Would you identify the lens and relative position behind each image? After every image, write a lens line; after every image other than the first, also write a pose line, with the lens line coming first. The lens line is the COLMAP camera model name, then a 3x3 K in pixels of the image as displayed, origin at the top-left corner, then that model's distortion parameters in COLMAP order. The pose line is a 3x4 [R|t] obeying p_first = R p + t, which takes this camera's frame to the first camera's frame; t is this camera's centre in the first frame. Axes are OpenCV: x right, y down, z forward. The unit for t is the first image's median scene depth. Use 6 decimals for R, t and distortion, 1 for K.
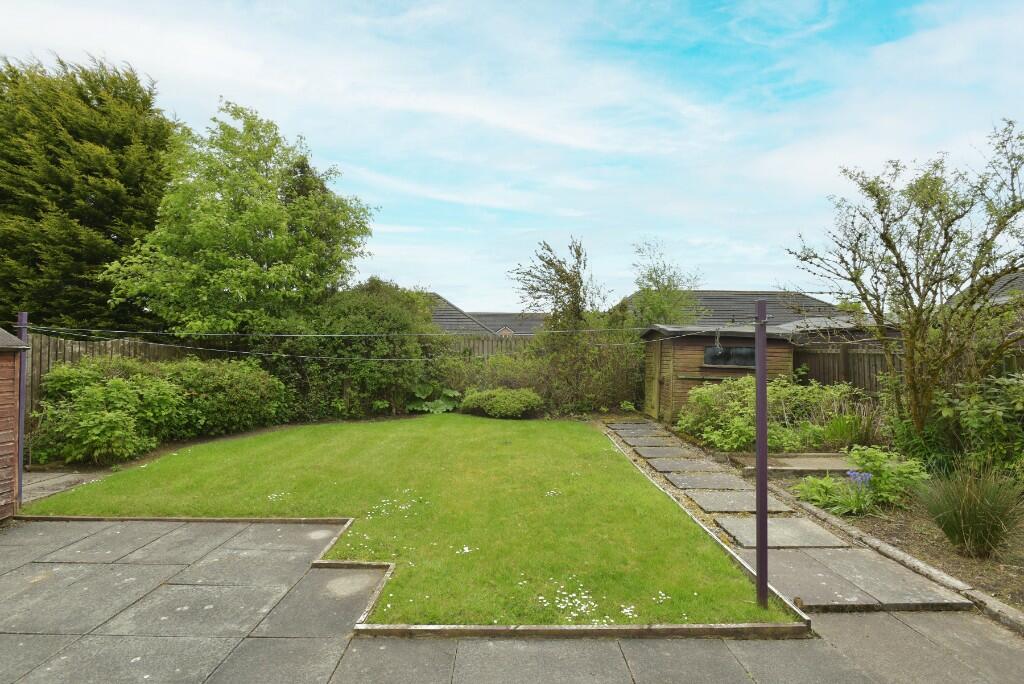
lens RADIAL K [[471.8, 0, 512.0], [0, 471.8, 342.0], [0, 0, 1]] dist [-0.010914, -0.000010]
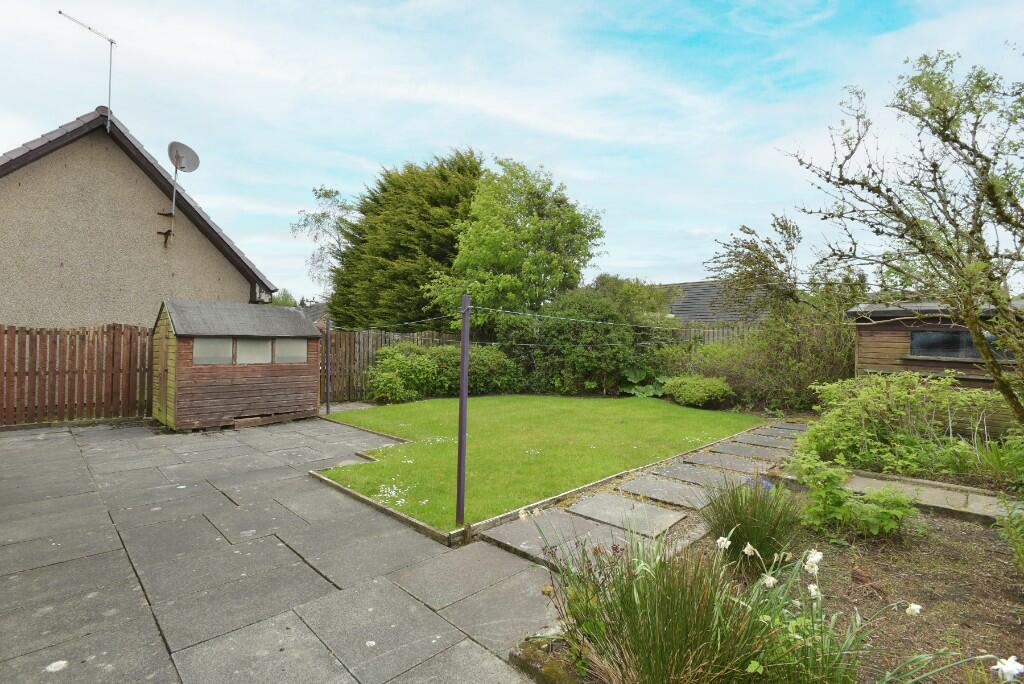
lens RADIAL K [[471.8, 0, 512.0], [0, 471.8, 342.0], [0, 0, 1]] dist [-0.010914, -0.000010]
pose [[0.709280, 0.001887, -0.704924, 0.413031], [0.012830, 0.999796, 0.015585, 0.006706], [0.704810, -0.020098, 0.709112, 0.043721]]
